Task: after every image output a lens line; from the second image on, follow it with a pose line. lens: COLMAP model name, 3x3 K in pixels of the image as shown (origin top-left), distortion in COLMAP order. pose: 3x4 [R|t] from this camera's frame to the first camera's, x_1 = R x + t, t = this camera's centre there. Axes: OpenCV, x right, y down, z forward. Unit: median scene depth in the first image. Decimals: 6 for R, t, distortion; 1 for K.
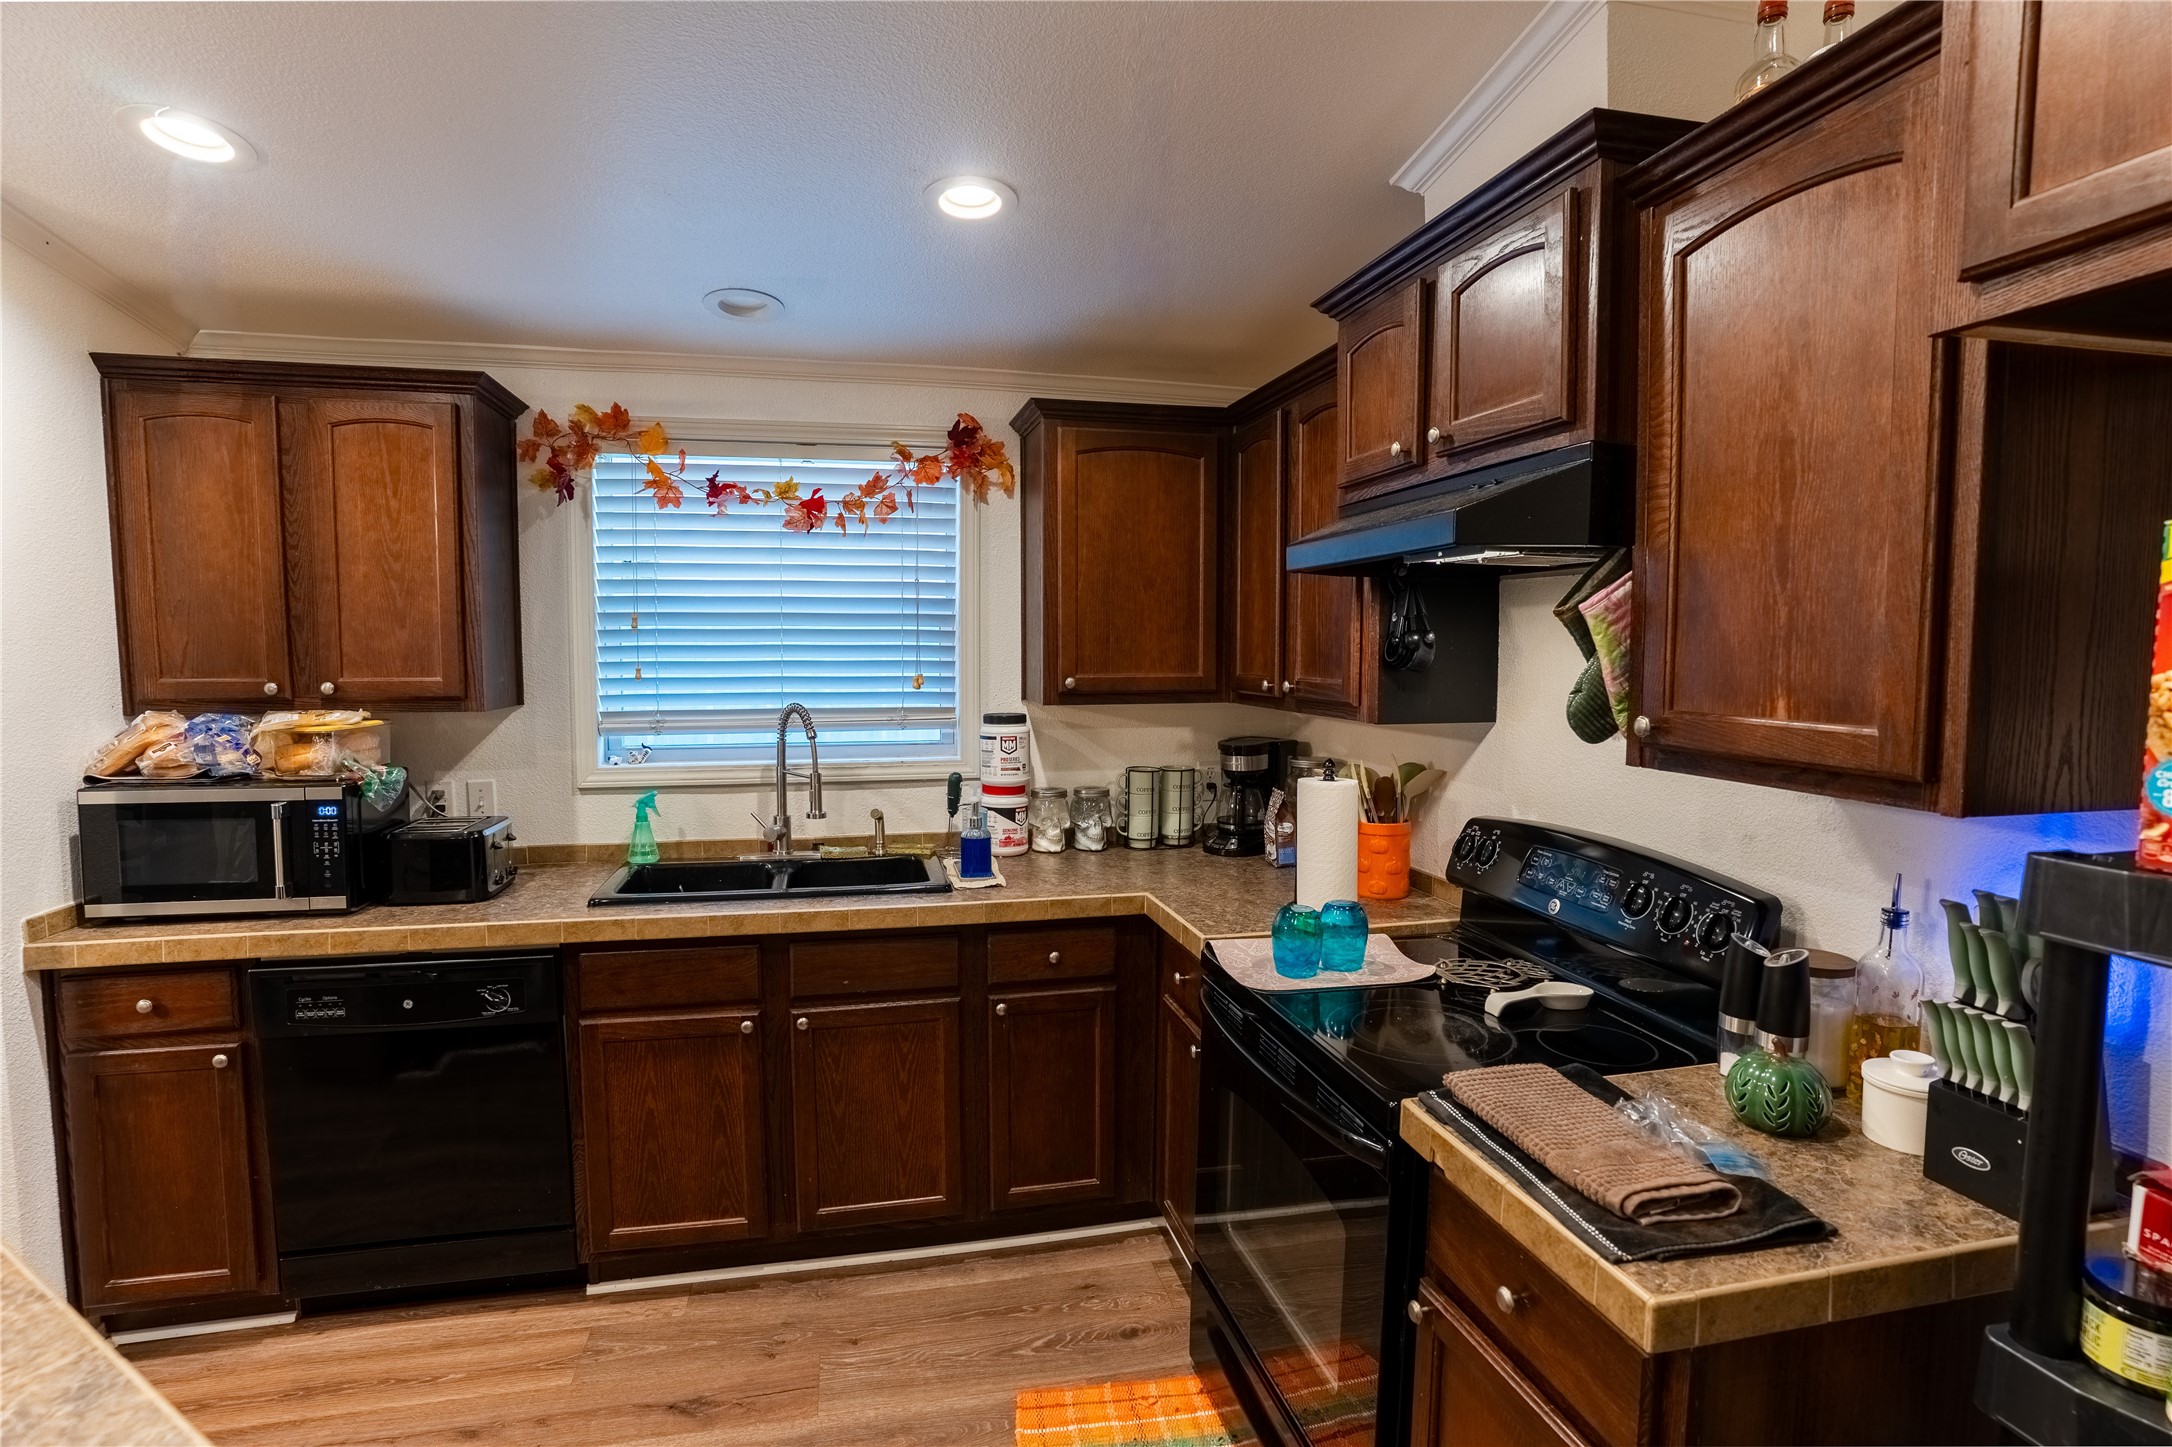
lens RADIAL K [[1074.7, 0, 1086.0], [0, 1074.7, 723.5], [0, 0, 1]] dist [-0.002394, 0.000949]
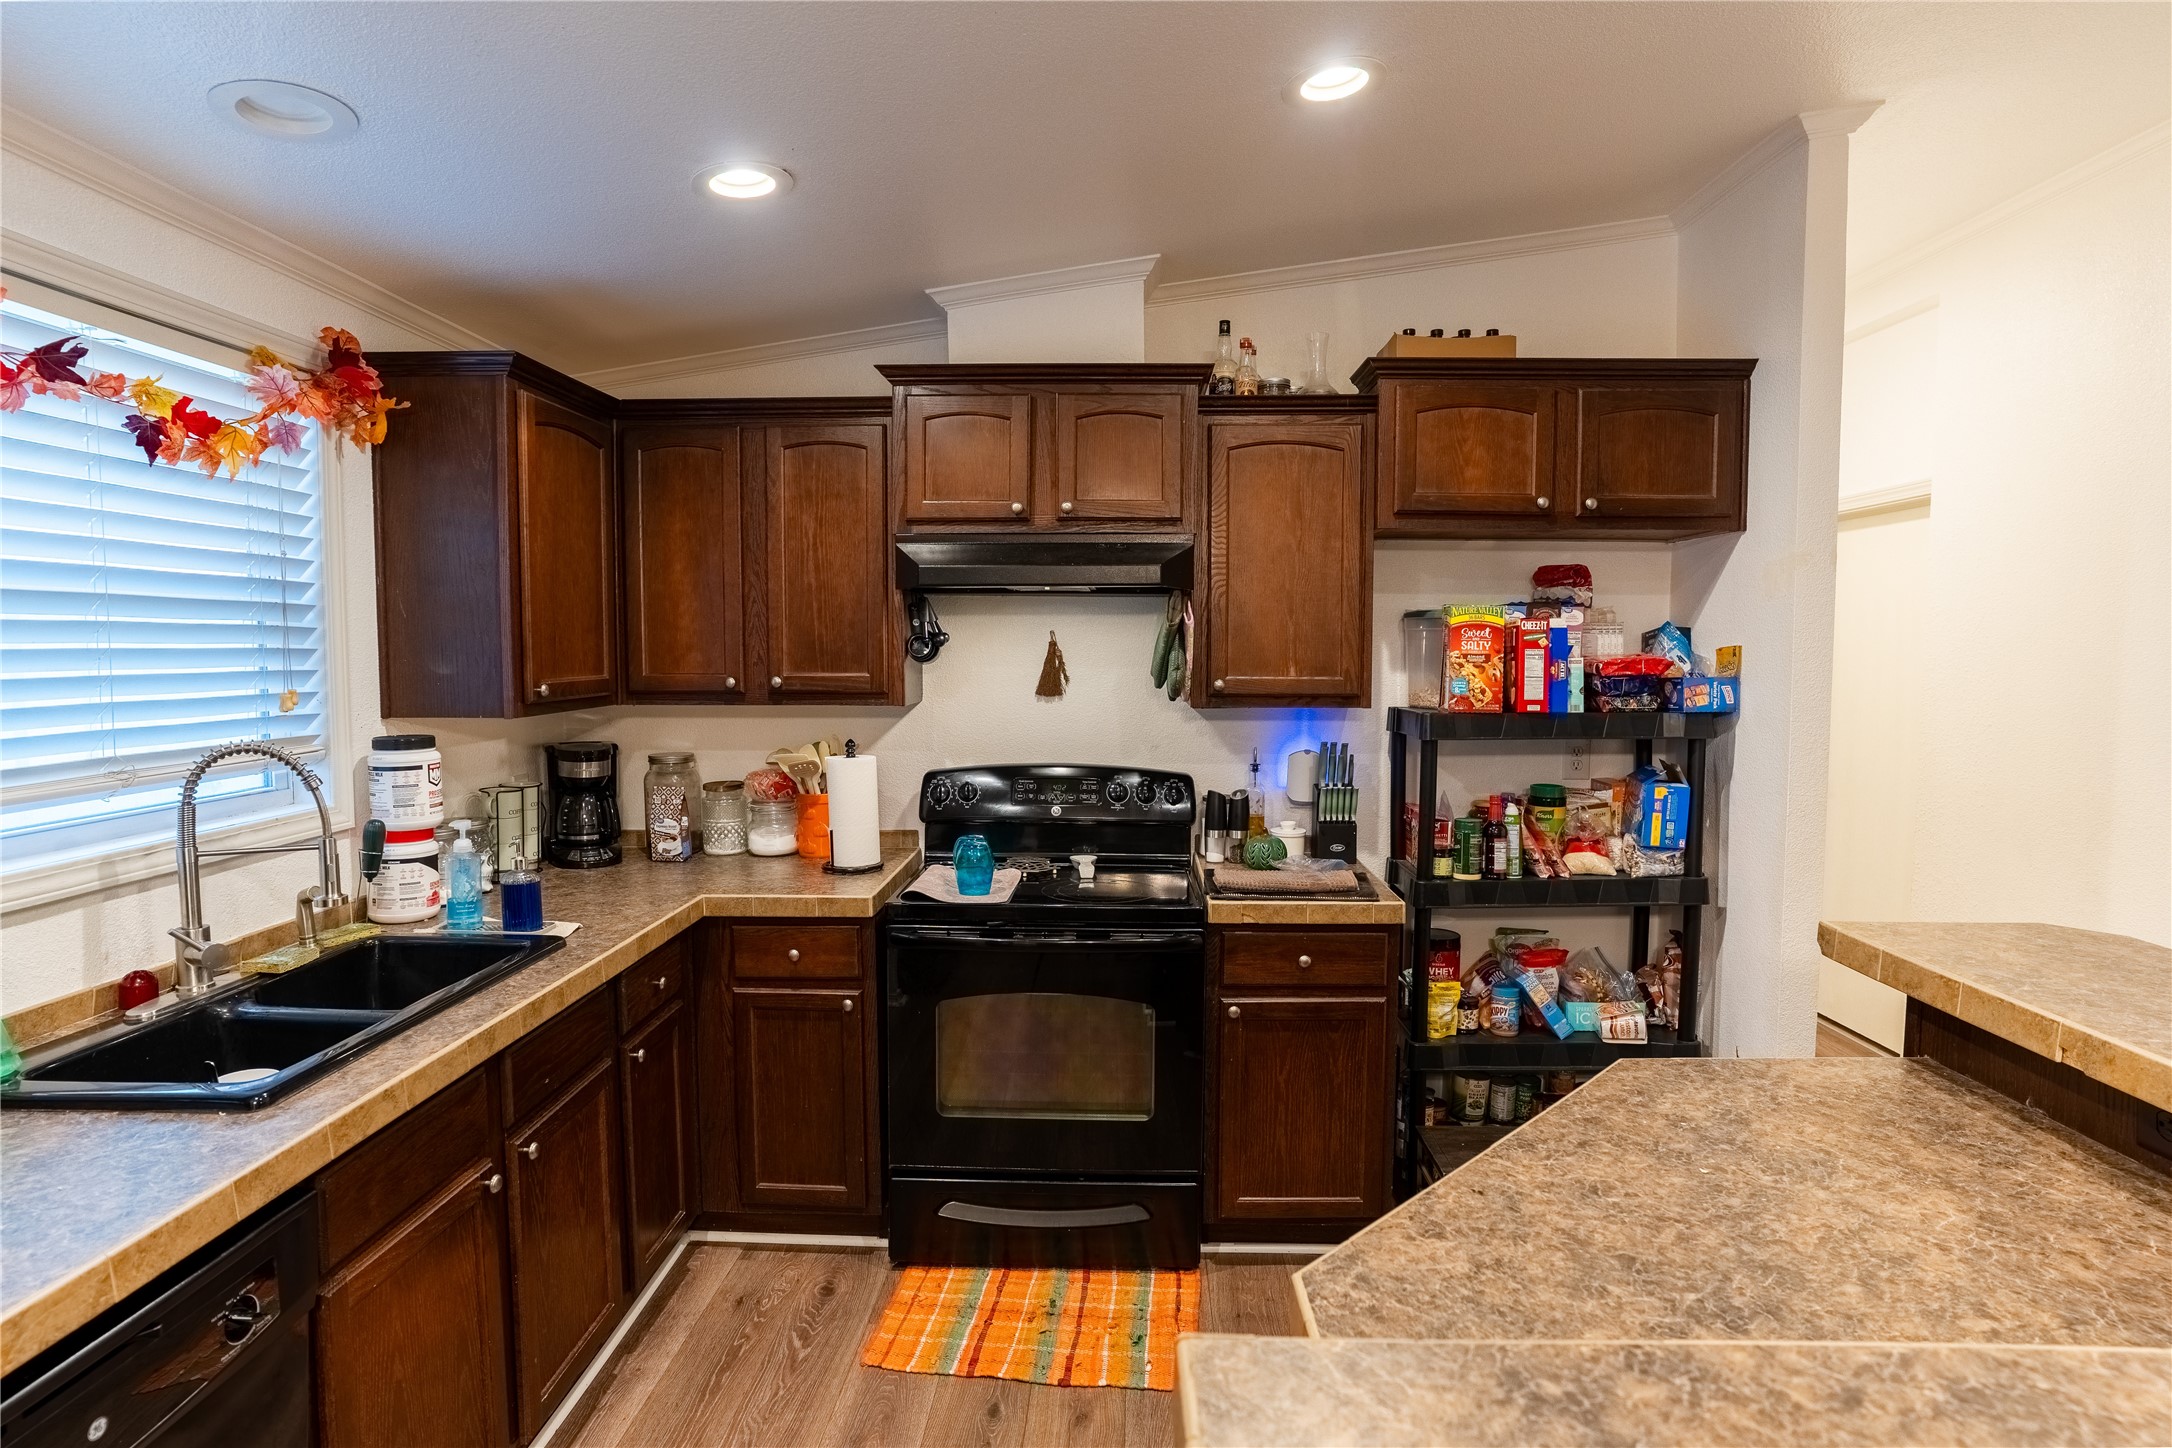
lens RADIAL K [[1153.0, 0, 1085.2], [0, 1153.0, 693.5], [0, 0, 1]] dist [-0.032998, 0.000224]
pose [[0.256876, -0.036544, 0.965753, -0.823394], [0.071812, 0.997244, 0.018635, -0.020021], [-0.963773, 0.064566, 0.258793, 0.365151]]
